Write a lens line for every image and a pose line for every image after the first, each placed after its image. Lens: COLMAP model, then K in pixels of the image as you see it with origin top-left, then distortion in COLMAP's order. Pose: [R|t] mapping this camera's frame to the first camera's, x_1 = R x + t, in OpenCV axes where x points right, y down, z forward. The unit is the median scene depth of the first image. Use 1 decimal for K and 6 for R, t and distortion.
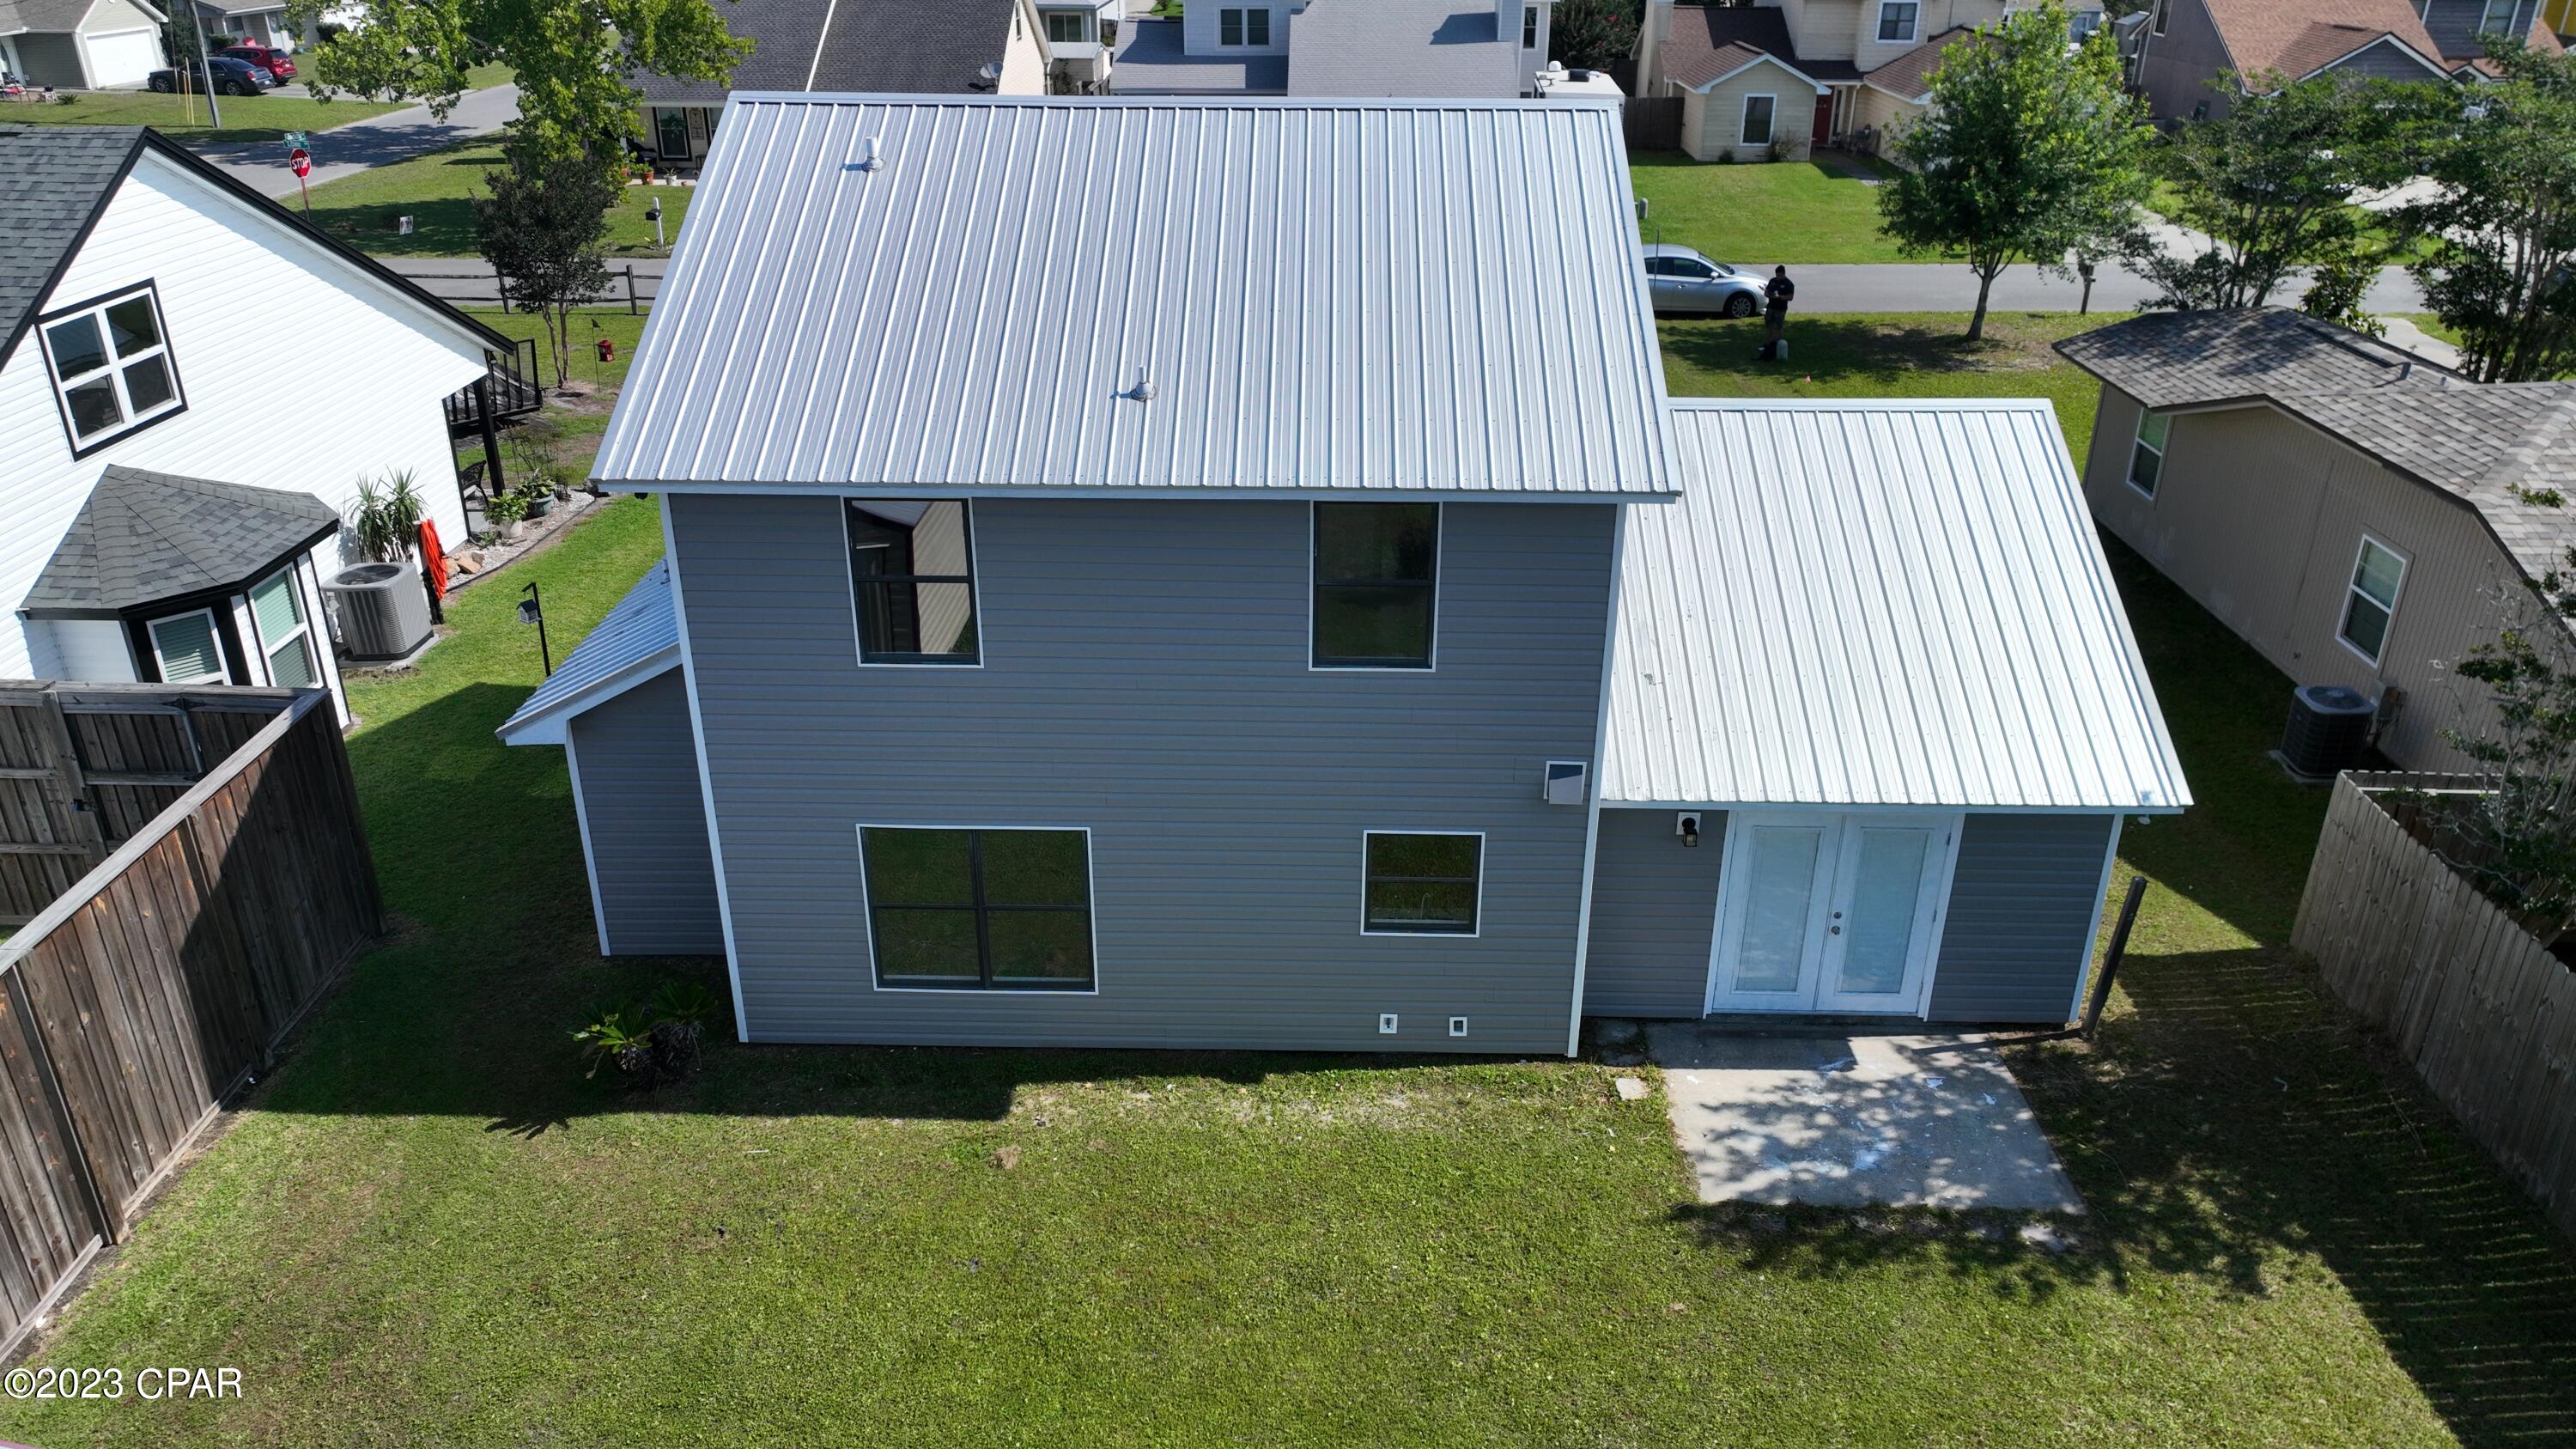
lens RADIAL K [[1826.5, 0, 1288.0], [0, 1826.5, 724.5], [0, 0, 1]] dist [0.006297, 0.004292]
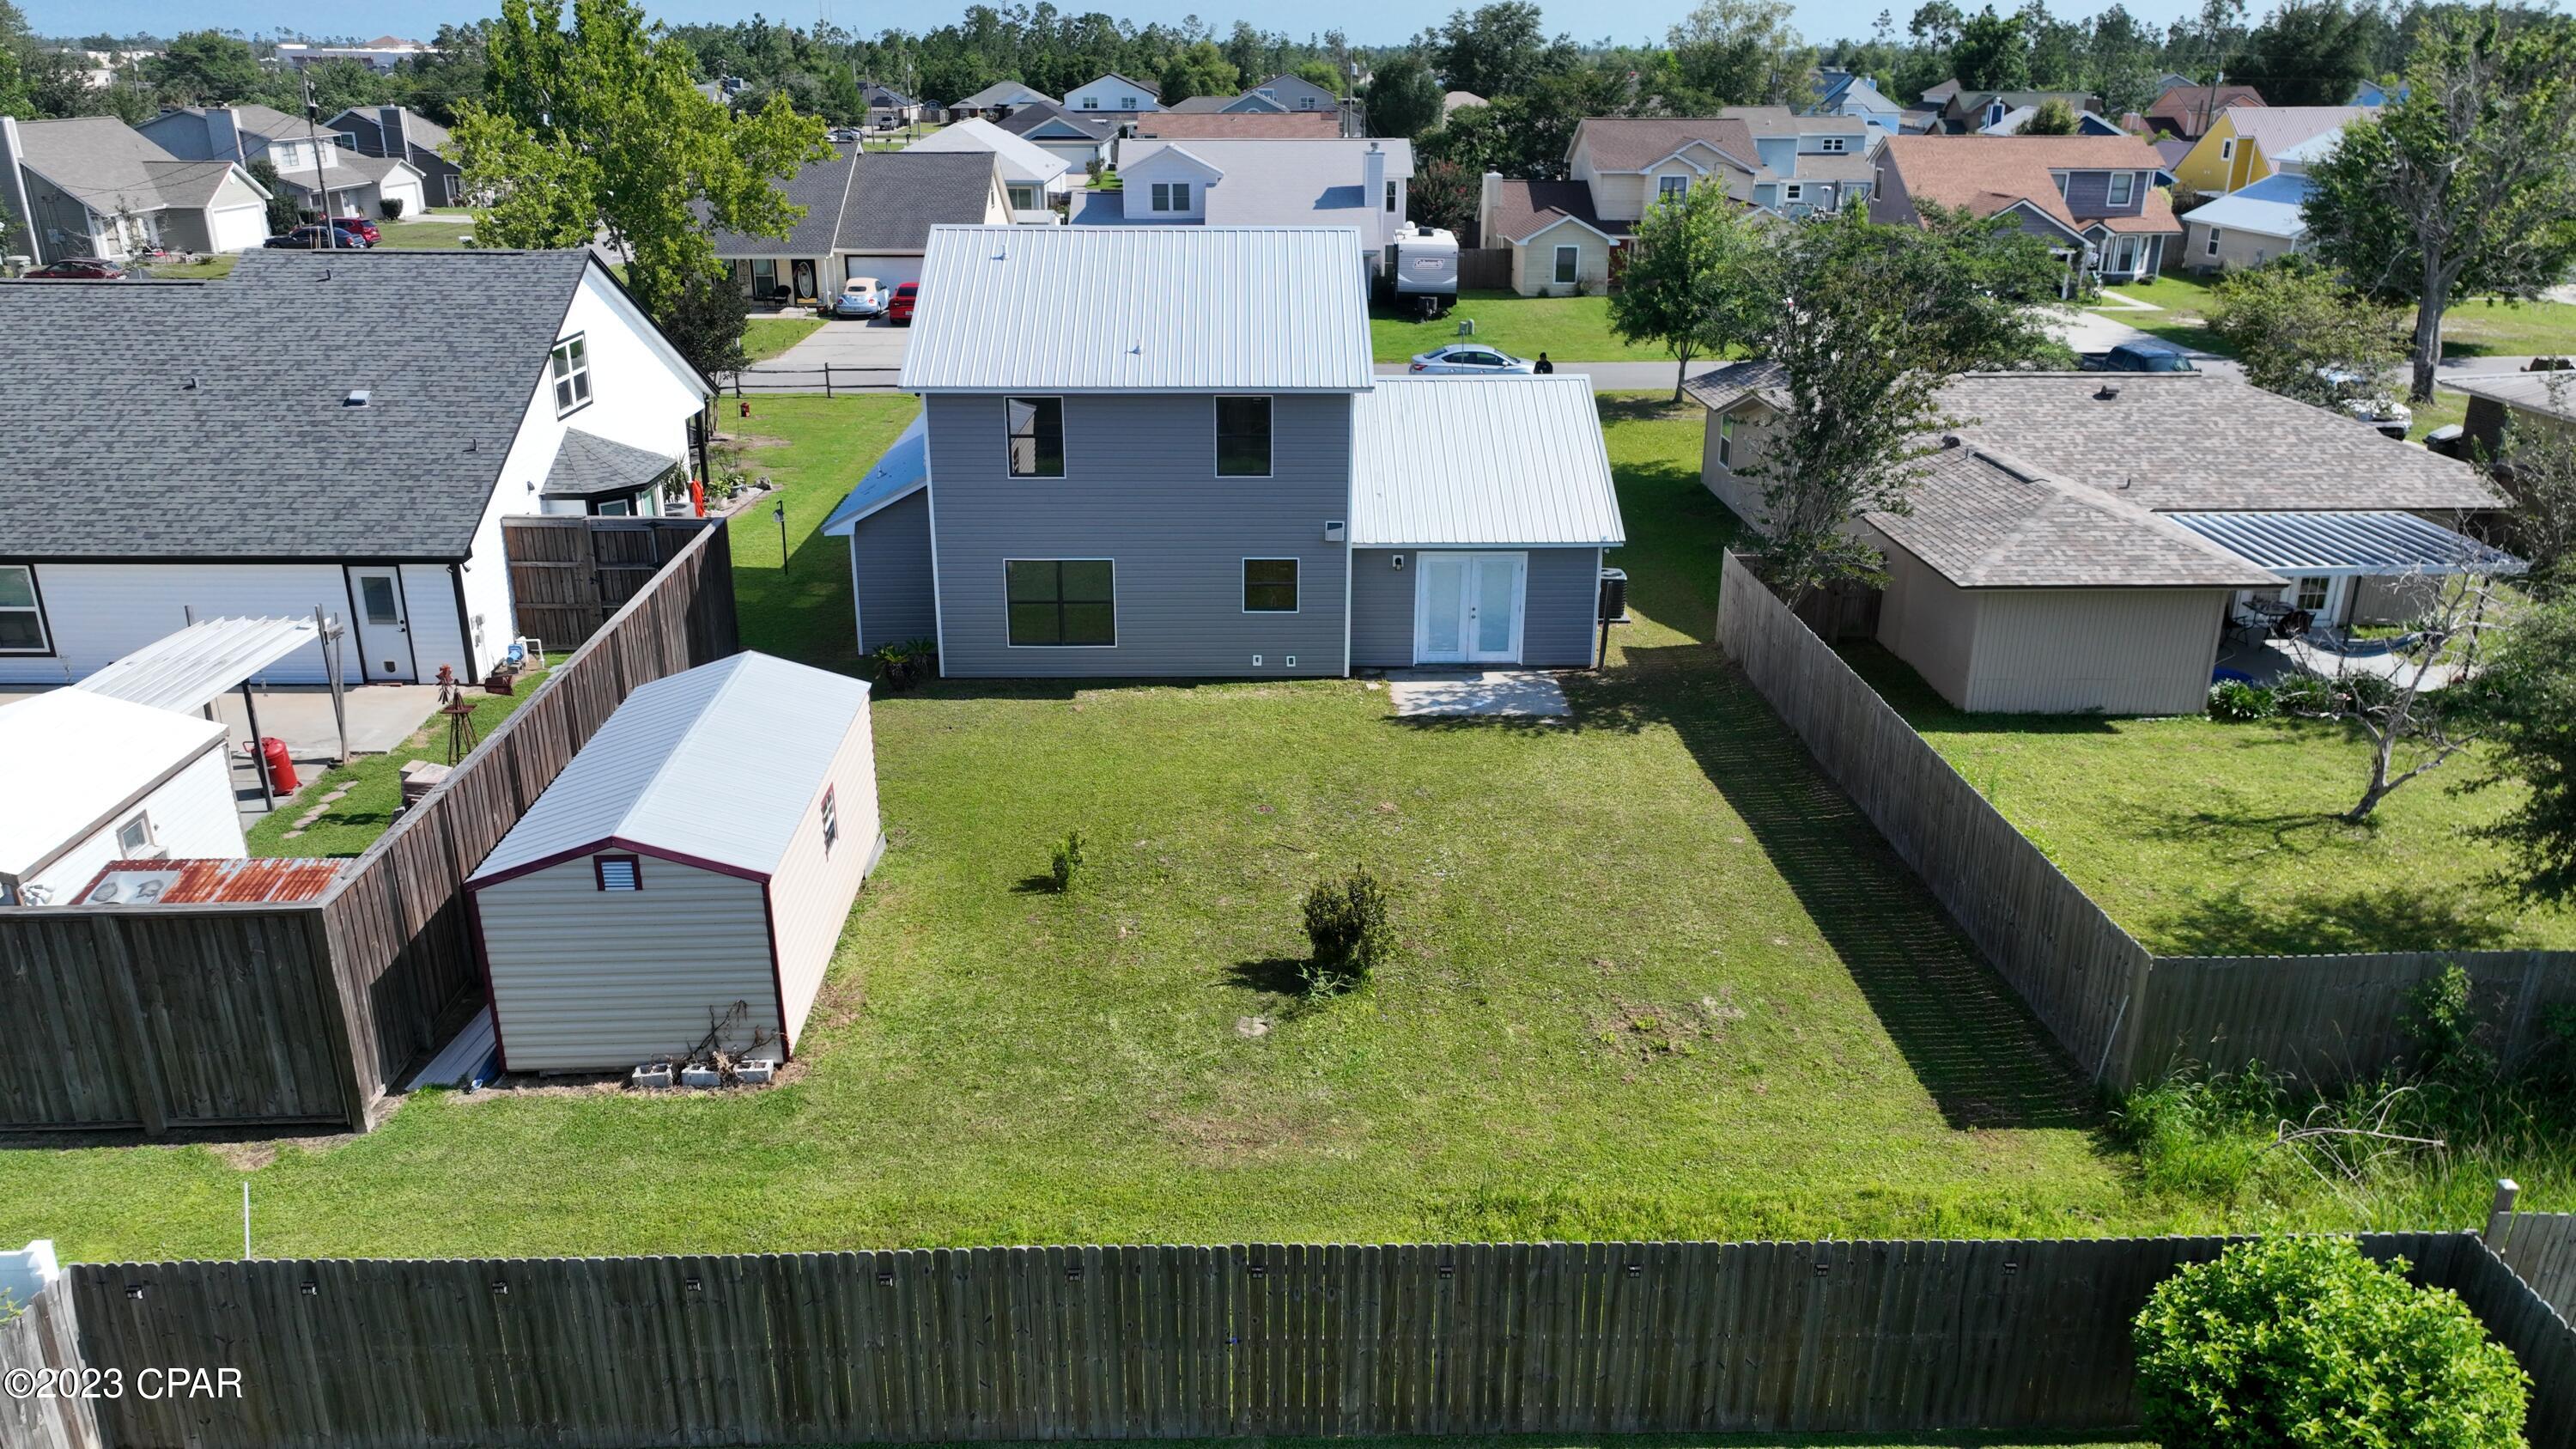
lens RADIAL K [[1806.4, 0, 1276.2], [0, 1806.4, 728.2], [0, 0, 1]] dist [0.002329, -0.004754]
pose [[0.999299, -0.013952, 0.034730, 0.004672], [0.016670, 0.996716, -0.079248, 0.391038], [-0.033510, 0.079771, 0.996250, -1.004238]]
